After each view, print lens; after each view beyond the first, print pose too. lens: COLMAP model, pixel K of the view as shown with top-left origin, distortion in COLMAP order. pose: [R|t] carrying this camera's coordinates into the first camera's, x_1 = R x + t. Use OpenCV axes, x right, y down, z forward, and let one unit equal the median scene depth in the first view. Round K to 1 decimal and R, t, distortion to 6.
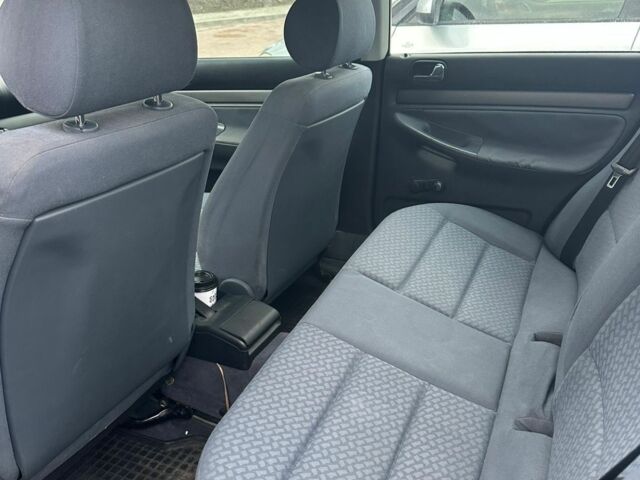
lens RADIAL K [[585.5, 0, 297.8], [0, 585.5, 240.3], [0, 0, 1]] dist [0.123176, -0.230782]
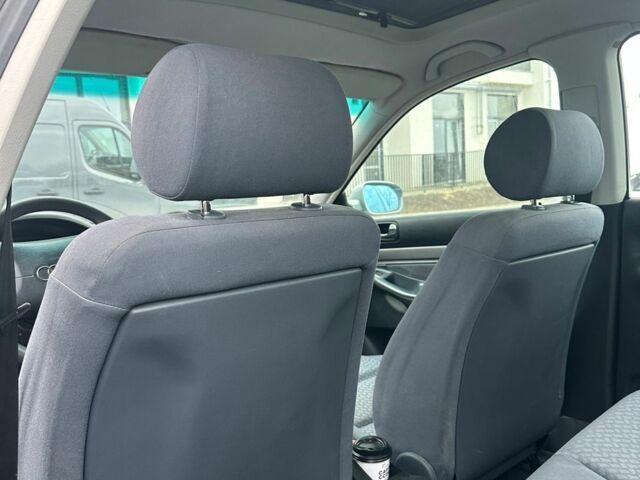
lens RADIAL K [[585.5, 0, 297.8], [0, 585.5, 240.3], [0, 0, 1]] dist [0.123176, -0.230782]
pose [[0.925956, 0.012119, -0.377436, 0.054885], [-0.126621, 0.951589, -0.280082, 0.042325], [0.355770, 0.307135, 0.882664, 0.165778]]
